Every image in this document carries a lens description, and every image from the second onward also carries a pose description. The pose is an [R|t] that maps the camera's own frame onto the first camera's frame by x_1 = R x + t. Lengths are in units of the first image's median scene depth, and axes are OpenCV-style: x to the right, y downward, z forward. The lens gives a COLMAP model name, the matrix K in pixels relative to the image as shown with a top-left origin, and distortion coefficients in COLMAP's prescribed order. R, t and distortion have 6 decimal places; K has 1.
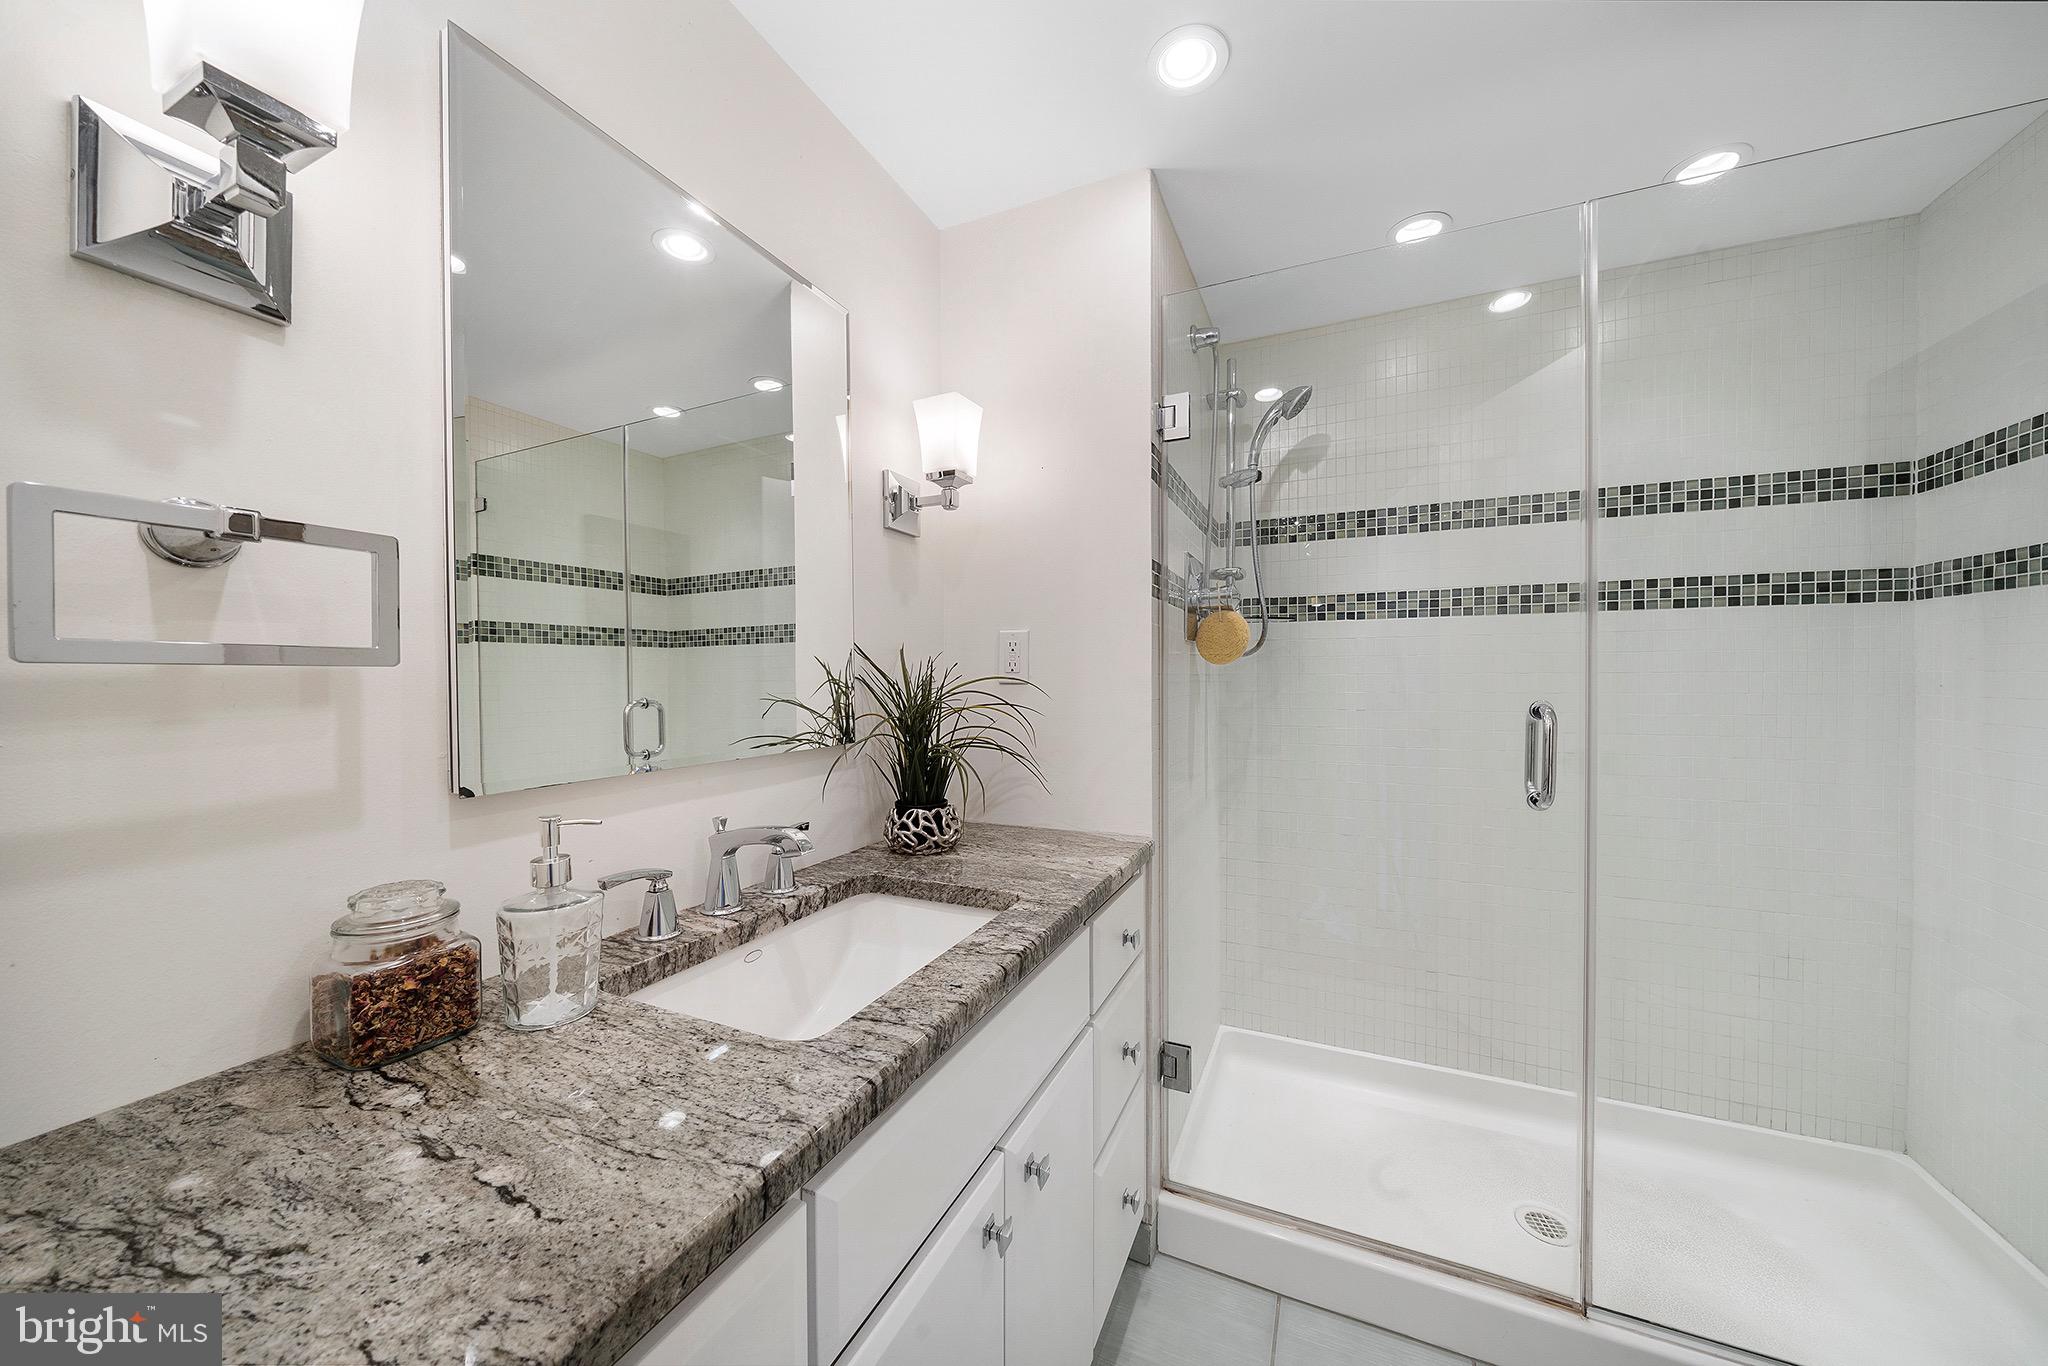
lens RADIAL K [[702.1, 0, 1015.9], [0, 702.1, 689.3], [0, 0, 1]] dist [-0.004233, -0.000423]
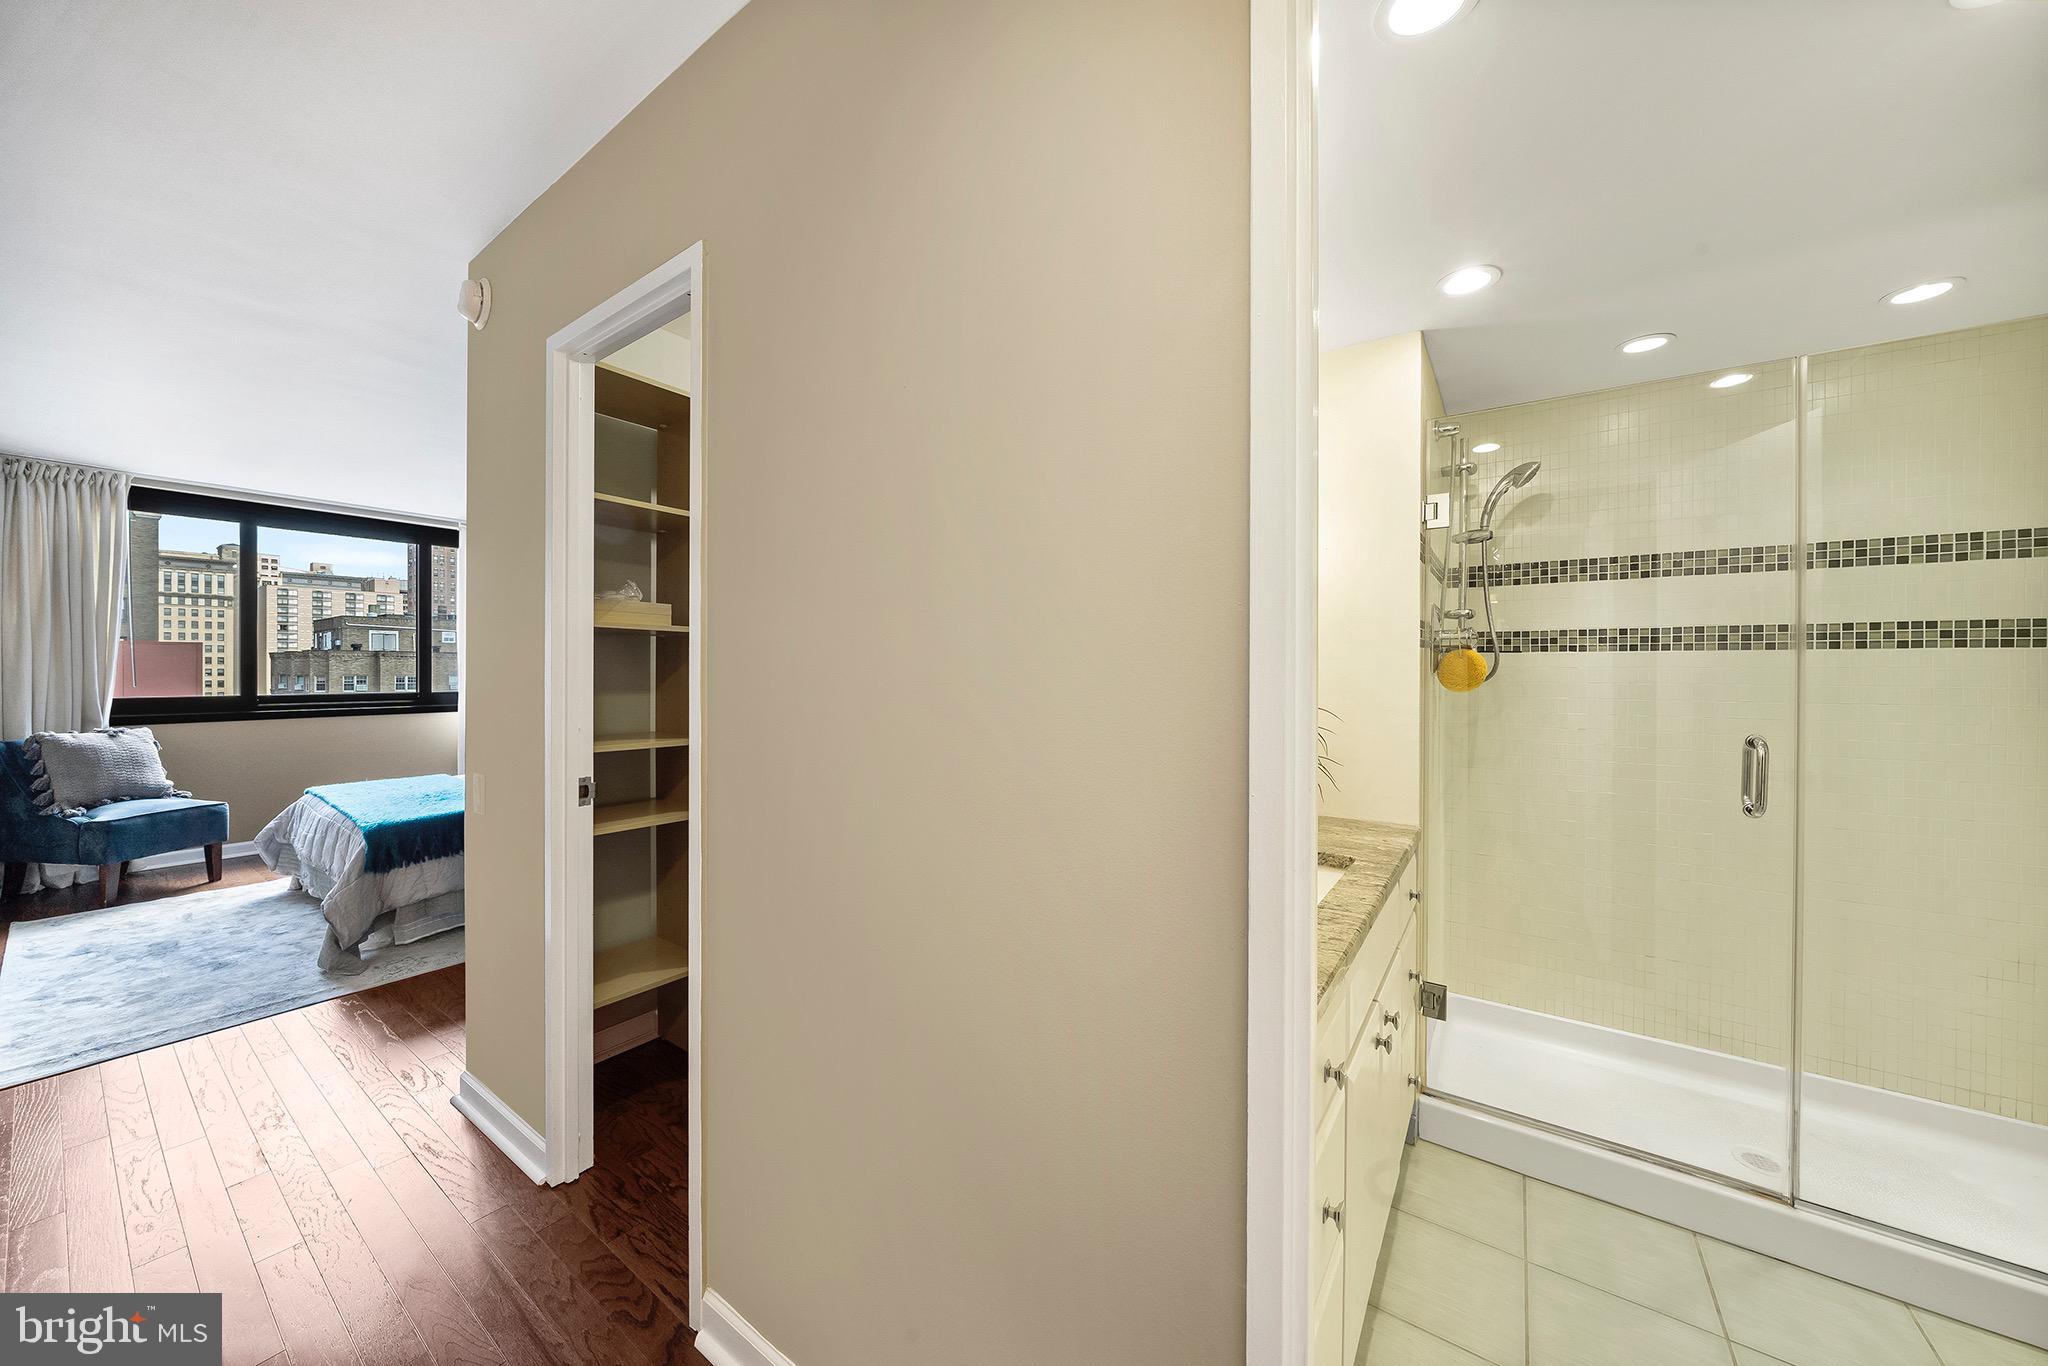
lens RADIAL K [[702.1, 0, 1012.7], [0, 702.1, 673.4], [0, 0, 1]] dist [-0.004233, -0.000423]
pose [[0.982377, 0.008901, -0.186697, -0.260358], [-0.010321, 0.999925, -0.006633, -0.051842], [0.186624, 0.008443, 0.982395, -0.379198]]
